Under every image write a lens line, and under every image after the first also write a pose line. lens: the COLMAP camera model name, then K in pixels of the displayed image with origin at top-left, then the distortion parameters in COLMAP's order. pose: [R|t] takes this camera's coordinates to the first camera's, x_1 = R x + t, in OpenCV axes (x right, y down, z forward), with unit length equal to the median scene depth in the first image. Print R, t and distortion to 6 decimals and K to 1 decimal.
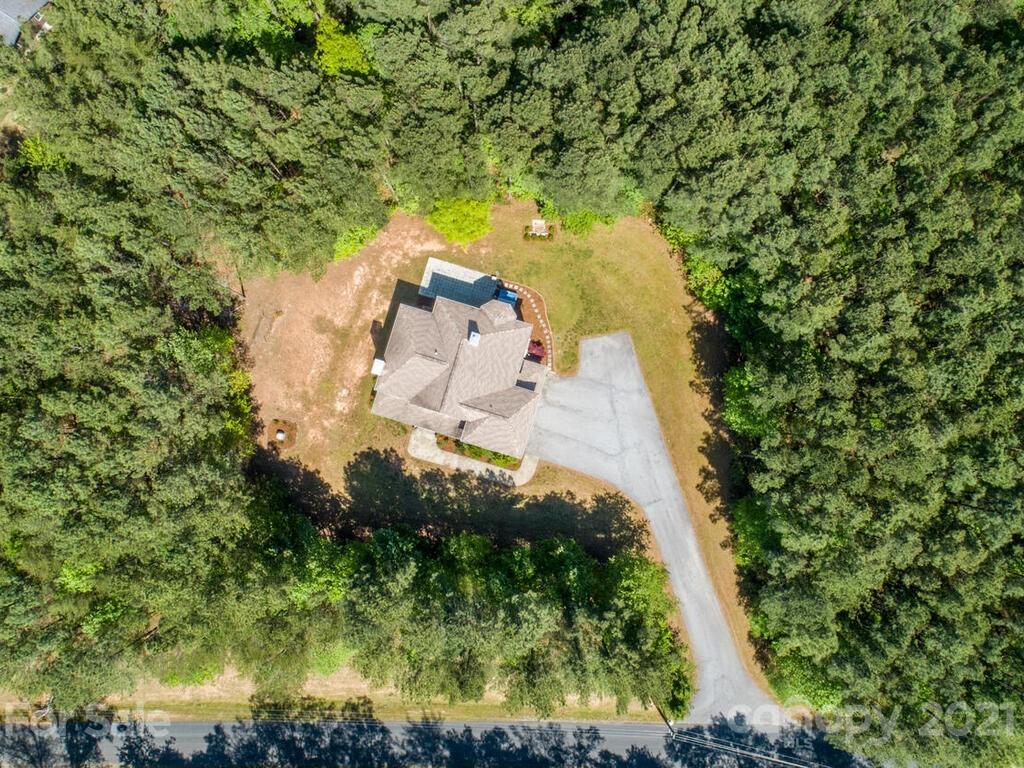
lens RADIAL K [[519.2, 0, 510.7], [0, 519.2, 388.6], [0, 0, 1]] dist [0.001048, 0.000625]
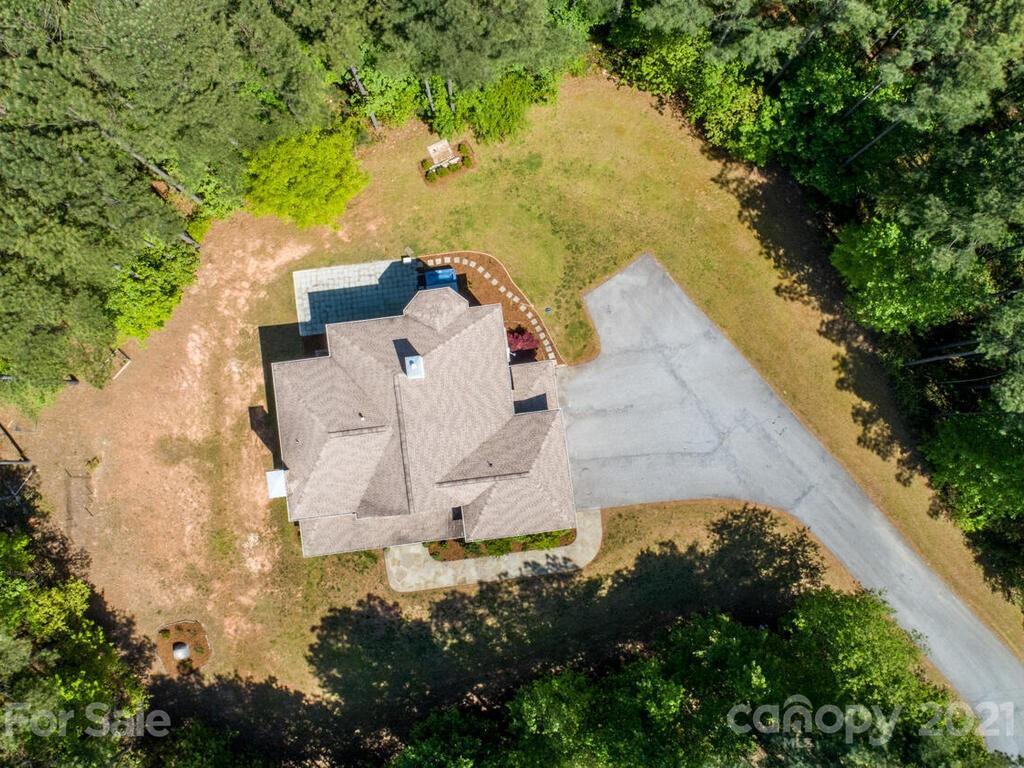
lens RADIAL K [[373.7, 0, 510.2], [0, 373.7, 390.1], [0, 0, 1]] dist [-0.000399, -0.000033]
pose [[0.913124, -0.406064, 0.036284, -0.000010], [0.405433, 0.913819, 0.023663, -0.040114], [-0.042766, -0.006896, 0.999061, 0.575305]]
